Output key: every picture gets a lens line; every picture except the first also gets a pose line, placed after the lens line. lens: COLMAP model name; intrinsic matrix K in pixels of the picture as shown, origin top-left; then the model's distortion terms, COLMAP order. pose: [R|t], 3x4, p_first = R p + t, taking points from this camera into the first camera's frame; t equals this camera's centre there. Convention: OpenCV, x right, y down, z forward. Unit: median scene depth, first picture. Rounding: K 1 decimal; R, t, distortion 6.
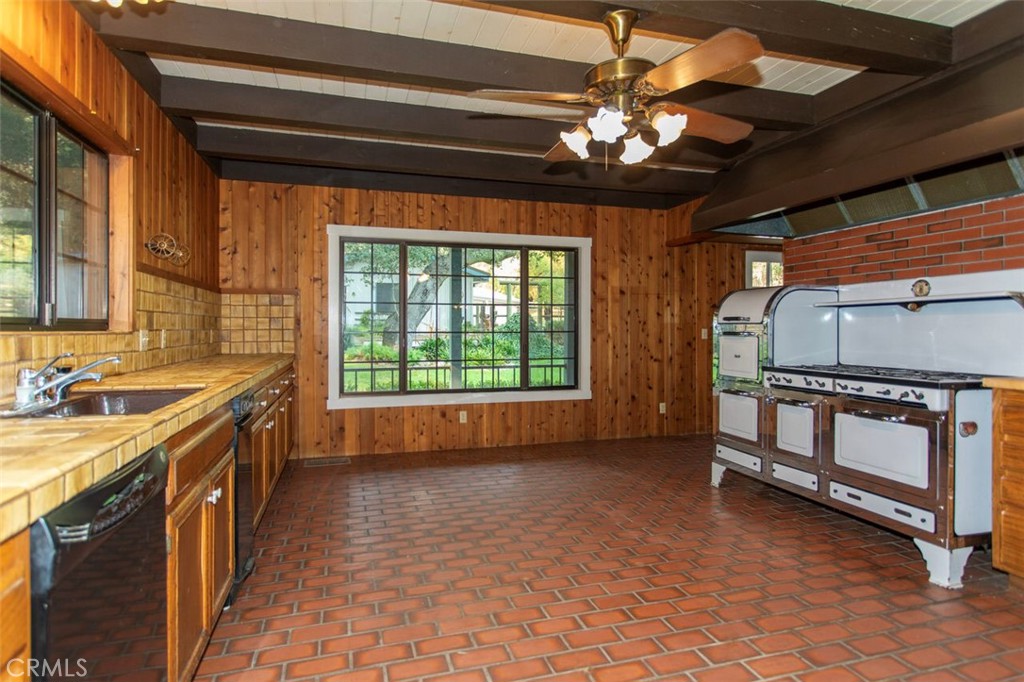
lens RADIAL K [[561.0, 0, 511.3], [0, 561.0, 327.6], [0, 0, 1]] dist [0.001879, 0.001732]
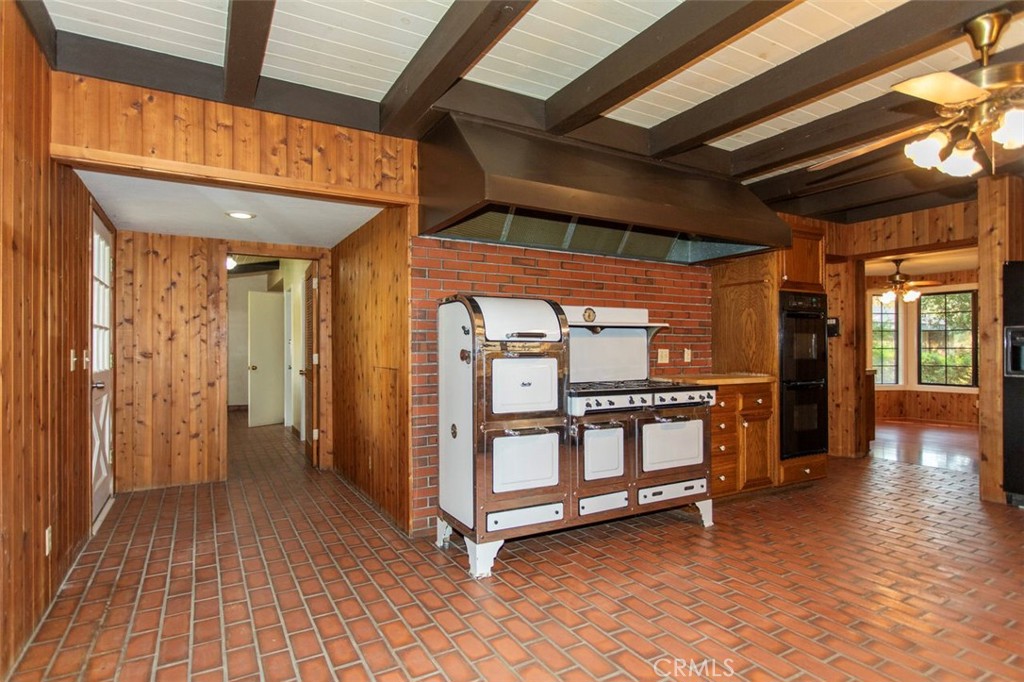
lens RADIAL K [[542.4, 0, 510.9], [0, 542.4, 348.7], [0, 0, 1]] dist [0.002346, 0.000913]
pose [[-0.227437, 0.001343, 0.973792, -0.358031], [0.001670, 0.999998, -0.000989, 0.003439], [-0.973791, 0.001402, -0.227439, 1.364566]]
